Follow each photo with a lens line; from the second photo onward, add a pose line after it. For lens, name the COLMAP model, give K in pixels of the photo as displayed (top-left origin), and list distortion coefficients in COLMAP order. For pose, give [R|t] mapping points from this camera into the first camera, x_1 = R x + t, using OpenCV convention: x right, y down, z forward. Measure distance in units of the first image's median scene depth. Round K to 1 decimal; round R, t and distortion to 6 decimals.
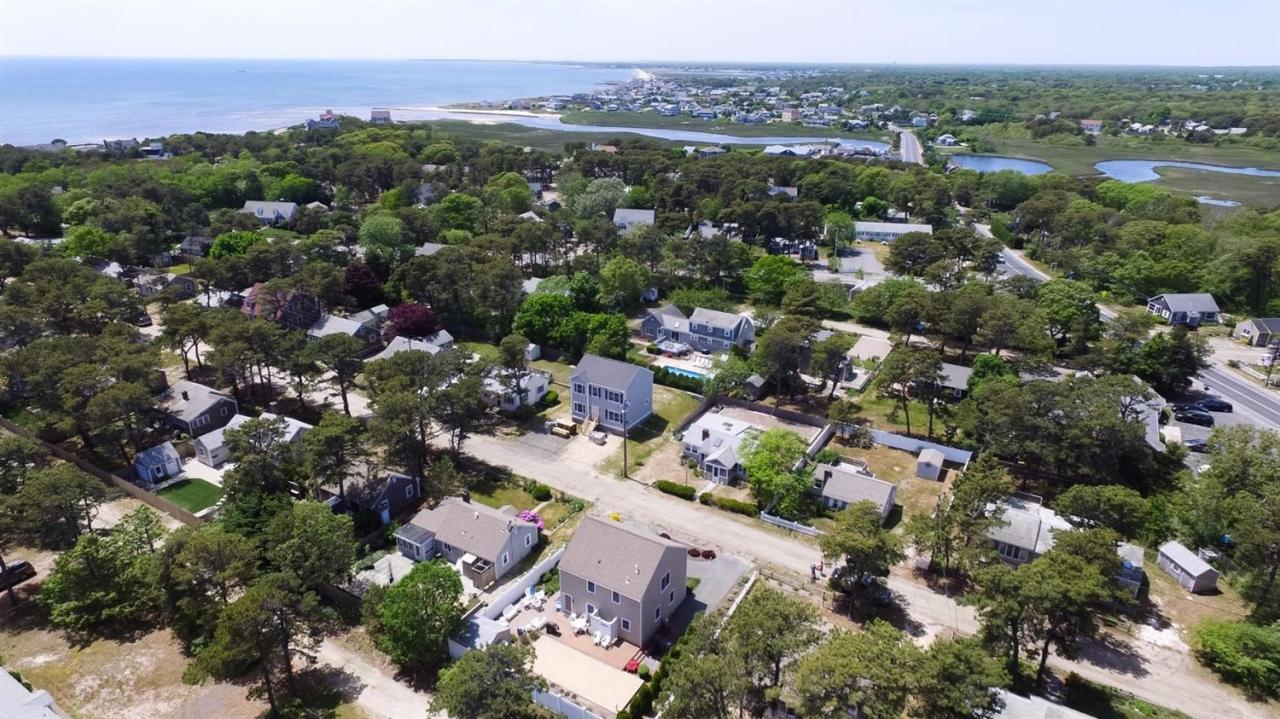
lens RADIAL K [[761.5, 0, 624.1], [0, 761.5, 360.0], [0, 0, 1]] dist [-0.005285, -0.001688]
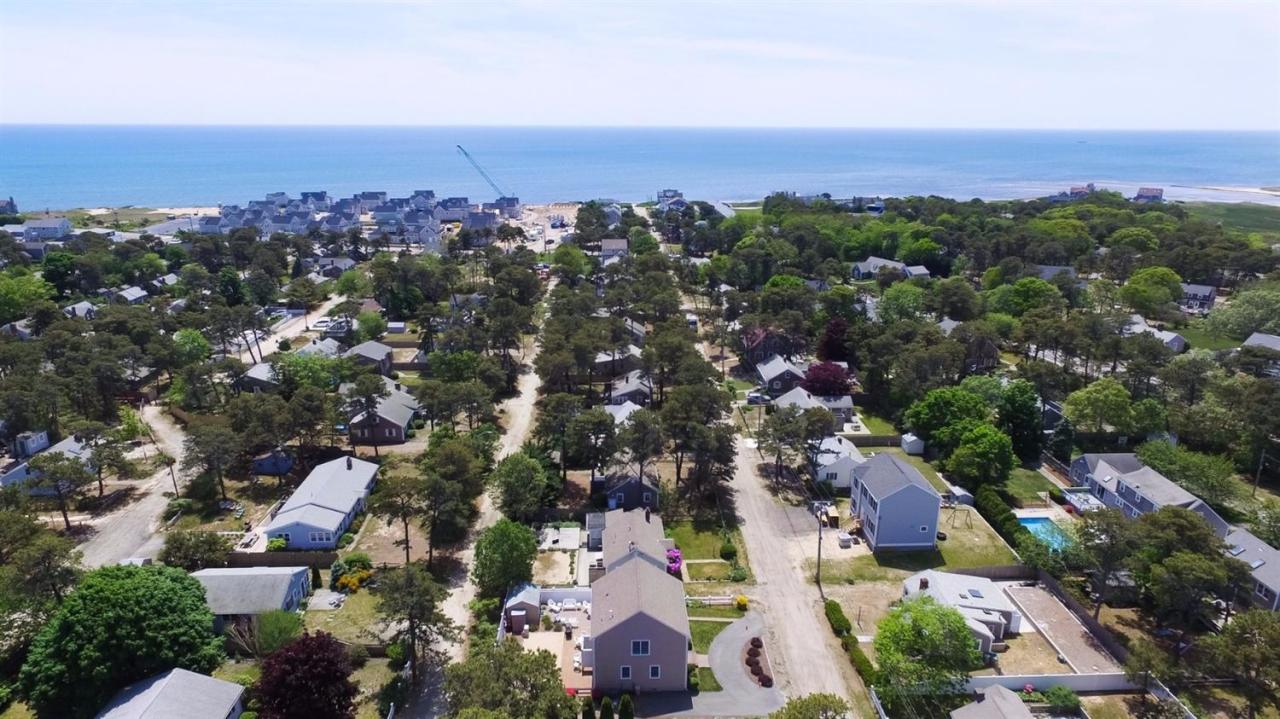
lens RADIAL K [[761.5, 0, 624.1], [0, 761.5, 360.0], [0, 0, 1]] dist [-0.005285, -0.001688]
pose [[0.547370, 0.241024, -0.801432, 0.366195], [-0.306915, 0.948722, 0.075700, -0.064913], [0.778582, 0.204535, 0.593276, 0.157535]]
